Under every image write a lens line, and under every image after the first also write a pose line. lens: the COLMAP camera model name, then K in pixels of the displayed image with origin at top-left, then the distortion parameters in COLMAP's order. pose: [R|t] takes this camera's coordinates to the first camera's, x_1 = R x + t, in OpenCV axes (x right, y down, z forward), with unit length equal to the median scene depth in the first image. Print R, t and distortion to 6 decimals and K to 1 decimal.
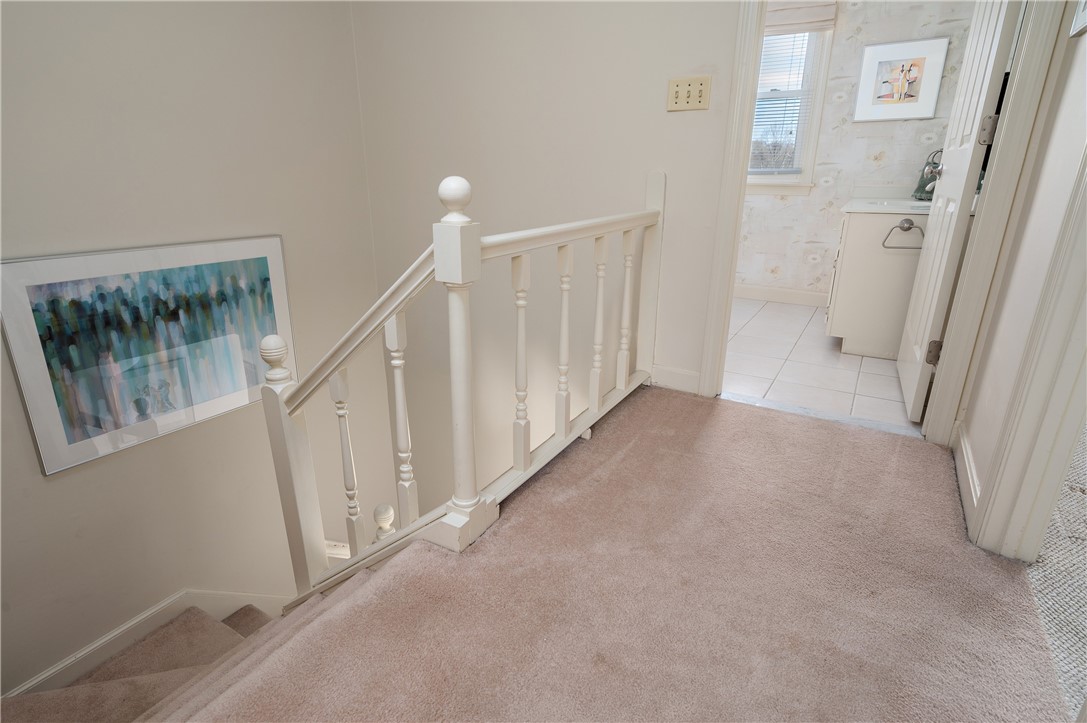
lens RADIAL K [[553.7, 0, 543.5], [0, 553.7, 361.5], [0, 0, 1]] dist [0.003090, 0.000197]
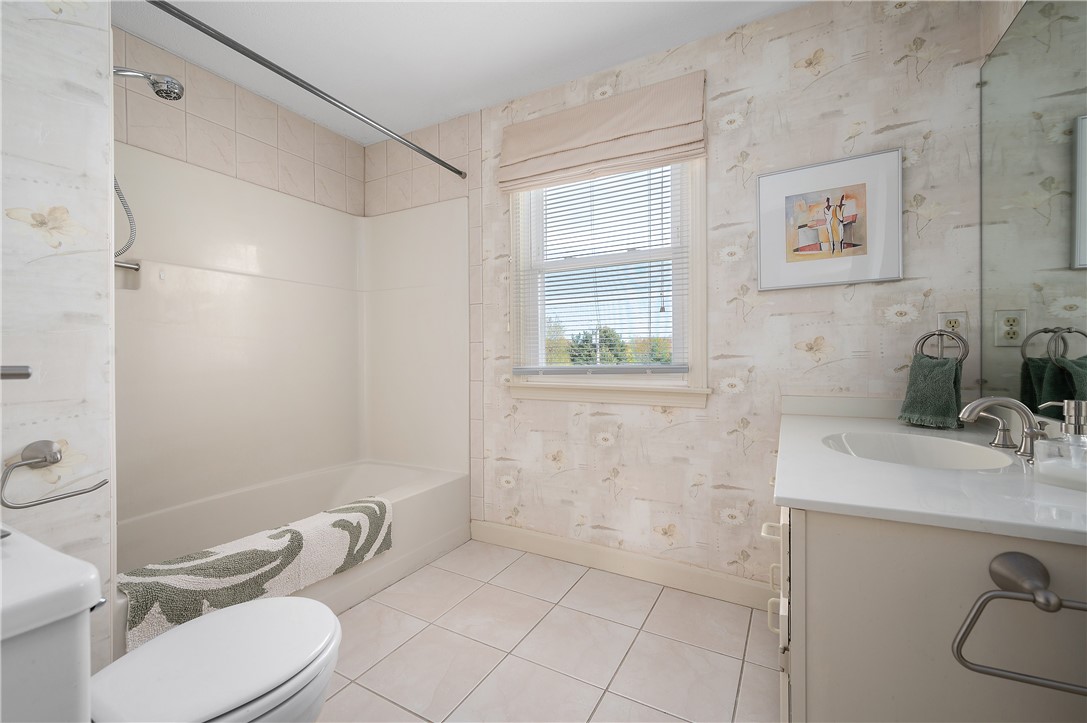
lens RADIAL K [[451.6, 0, 543.5], [0, 451.6, 361.5], [0, 0, 1]] dist [0.000129, -0.000126]
pose [[0.999683, 0.005204, 0.024624, 0.321922], [0.003335, 0.942361, -0.334581, -0.203925], [-0.024946, 0.334557, 0.942045, 0.587759]]
